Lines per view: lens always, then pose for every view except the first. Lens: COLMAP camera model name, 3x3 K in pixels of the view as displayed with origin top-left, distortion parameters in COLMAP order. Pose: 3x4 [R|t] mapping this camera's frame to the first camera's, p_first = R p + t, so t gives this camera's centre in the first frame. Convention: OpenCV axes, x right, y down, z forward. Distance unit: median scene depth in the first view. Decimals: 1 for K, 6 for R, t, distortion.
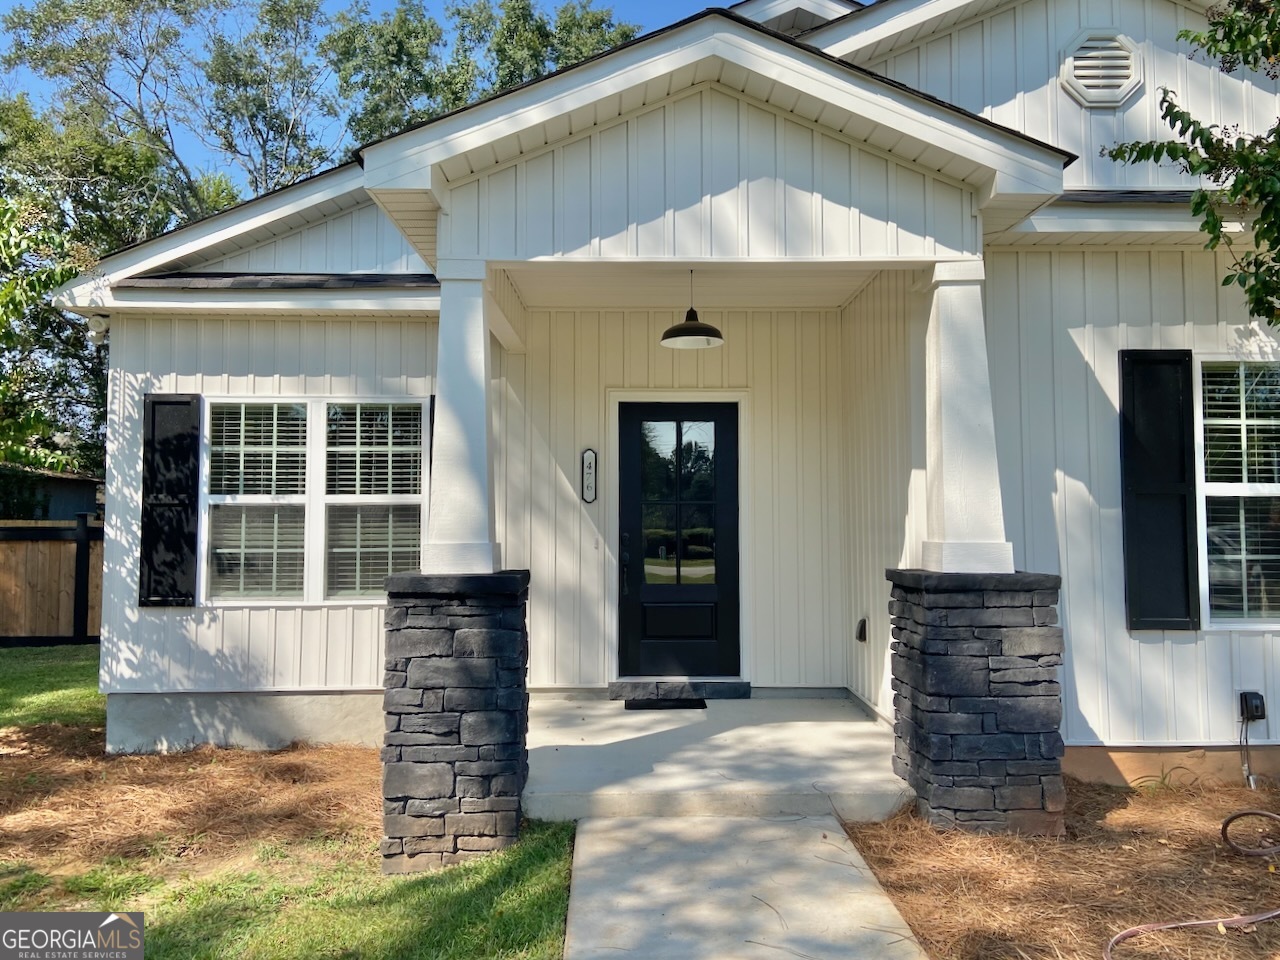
lens RADIAL K [[987.7, 0, 637.4], [0, 987.7, 472.7], [0, 0, 1]] dist [0.094524, -0.093159]
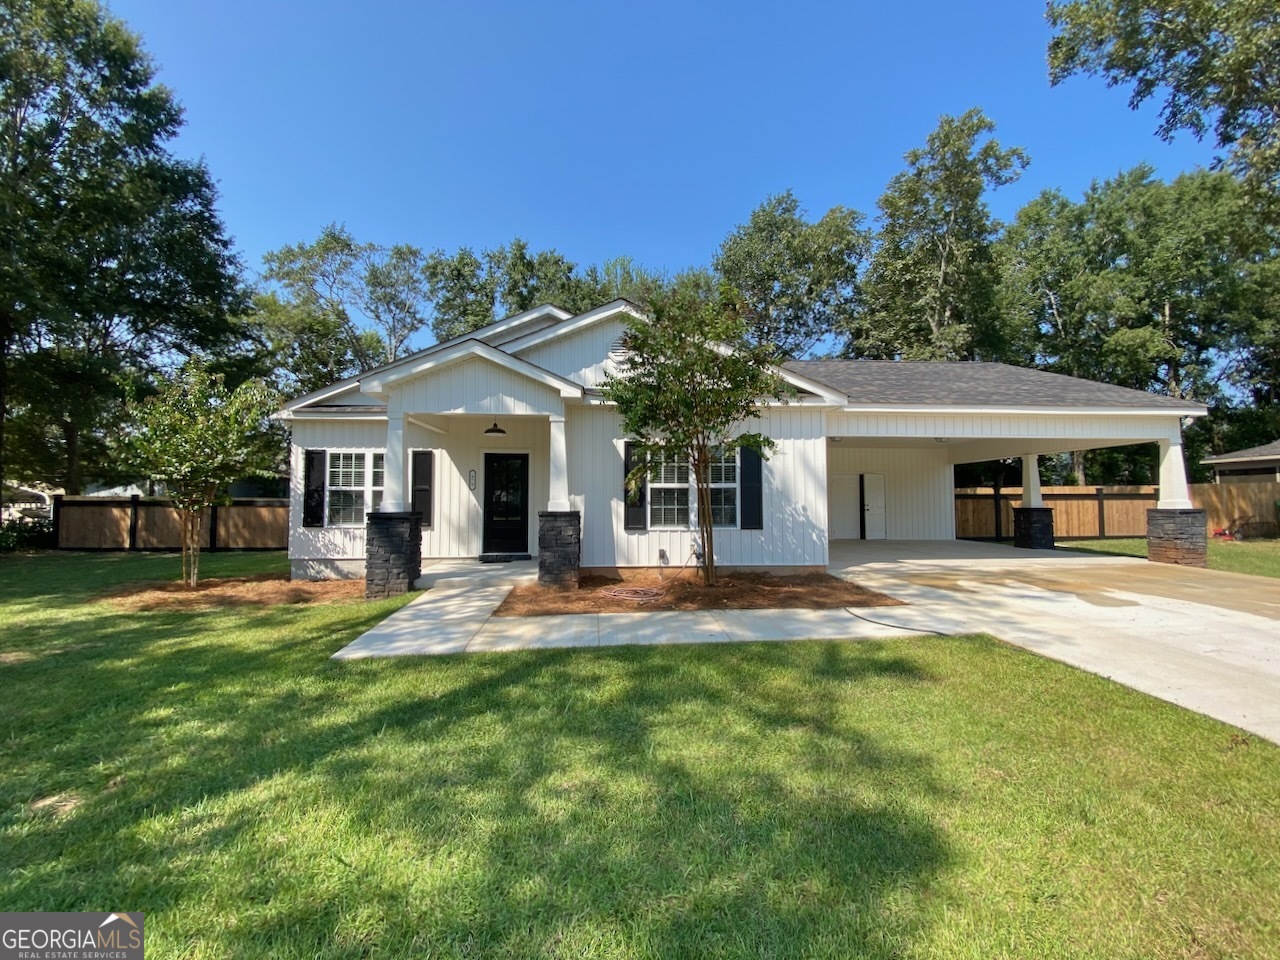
lens RADIAL K [[532.0, 0, 643.8], [0, 532.0, 476.2], [0, 0, 1]] dist [0.027905, -0.021742]
pose [[0.998776, 0.002472, 0.049402, 0.348568], [-0.002609, 0.999993, 0.002711, -0.012729], [-0.049394, -0.002837, 0.998775, -0.489064]]
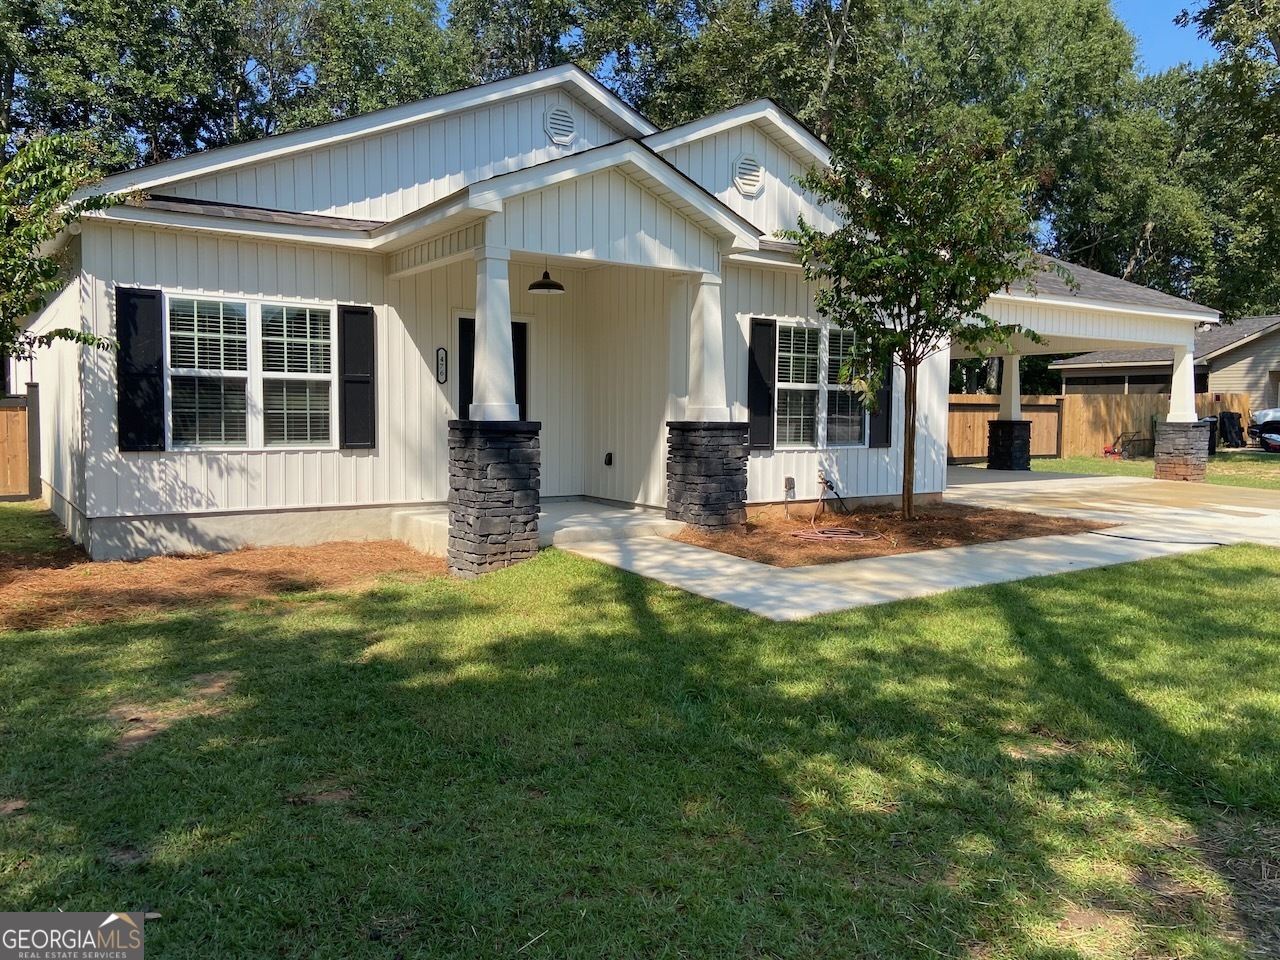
lens RADIAL K [[987.7, 0, 637.4], [0, 987.7, 472.7], [0, 0, 1]] dist [0.094524, -0.093159]
pose [[0.830159, -0.023272, 0.557041, -0.656516], [-0.041011, 0.993873, 0.102641, -0.002017], [-0.556017, -0.108053, 0.824118, -0.452428]]
